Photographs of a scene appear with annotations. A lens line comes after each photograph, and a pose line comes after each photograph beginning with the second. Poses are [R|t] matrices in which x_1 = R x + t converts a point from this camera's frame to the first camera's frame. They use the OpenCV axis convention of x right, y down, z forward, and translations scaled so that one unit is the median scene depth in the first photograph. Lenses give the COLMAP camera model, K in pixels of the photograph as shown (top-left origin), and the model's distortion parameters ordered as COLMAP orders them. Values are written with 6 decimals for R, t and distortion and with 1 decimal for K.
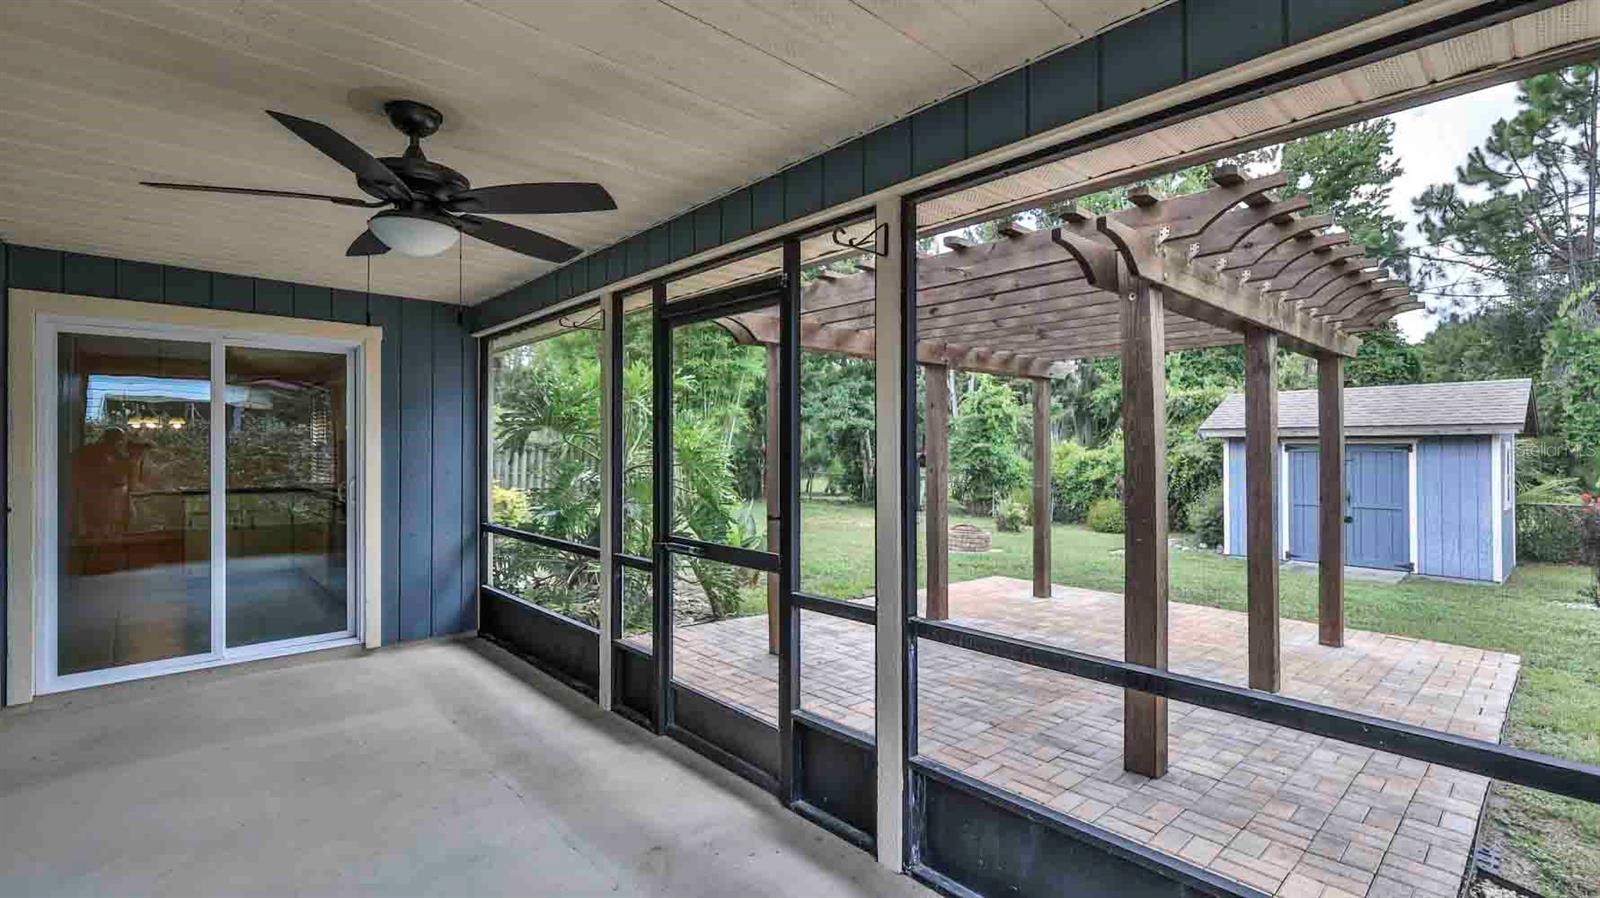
lens RADIAL K [[718.4, 0, 793.5], [0, 718.4, 444.7], [0, 0, 1]] dist [-0.003132, -0.000319]
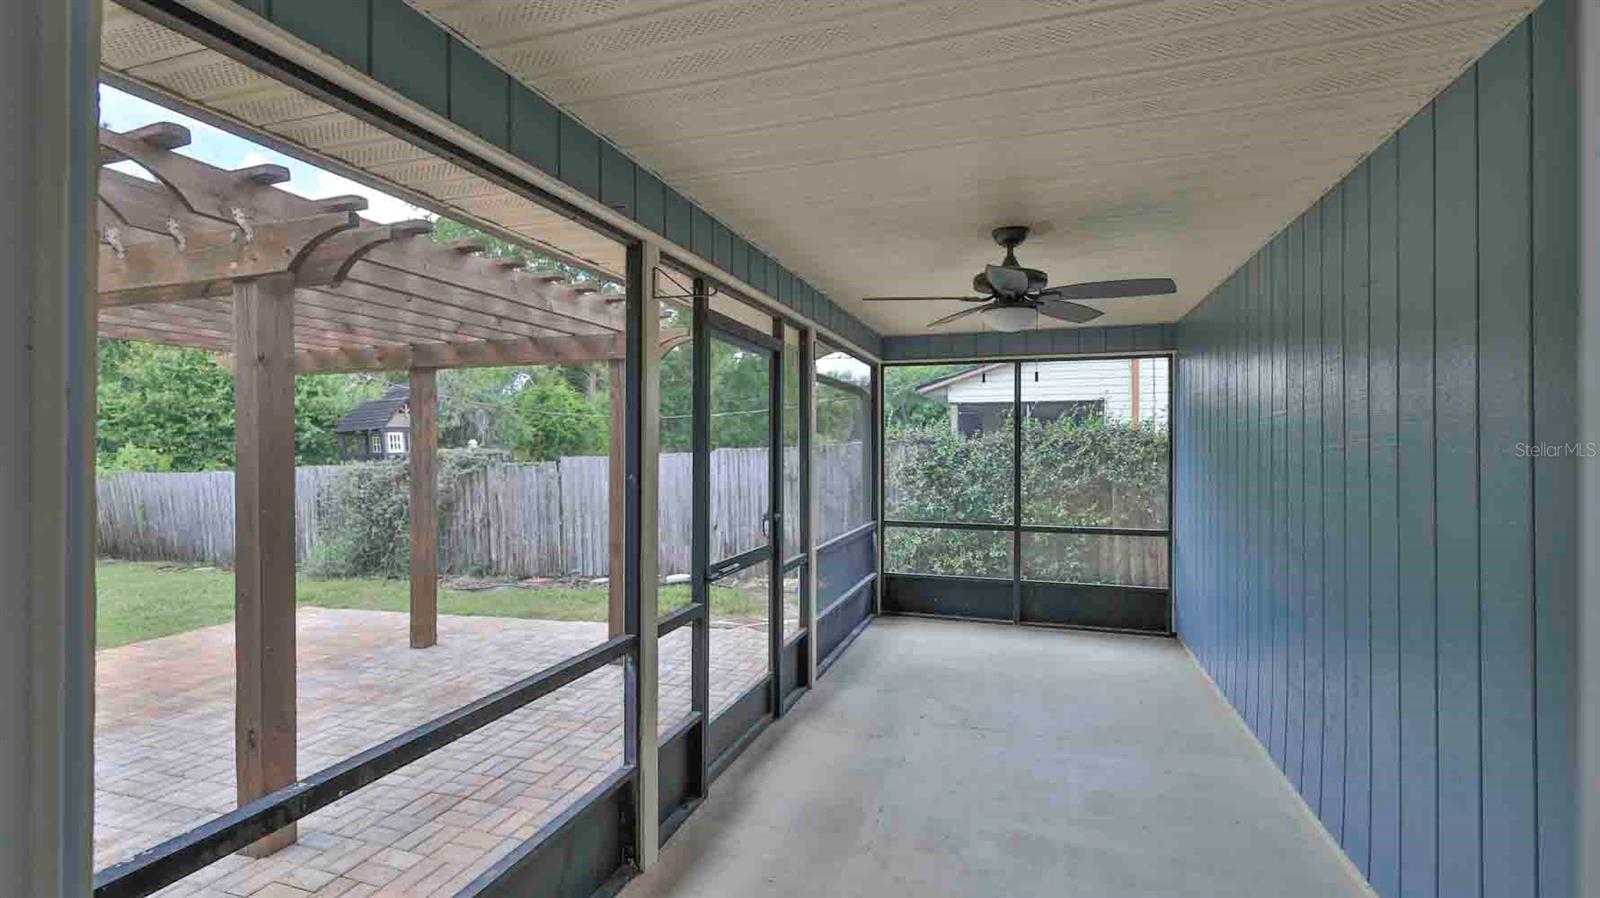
lens RADIAL K [[718.4, 0, 793.5], [0, 718.4, 444.7], [0, 0, 1]] dist [-0.003132, -0.000319]
pose [[-0.474173, 0.006643, 0.880407, -0.798816], [0.003197, 0.999978, -0.005823, -0.003830], [-0.880426, 0.000054, -0.474184, 1.079326]]
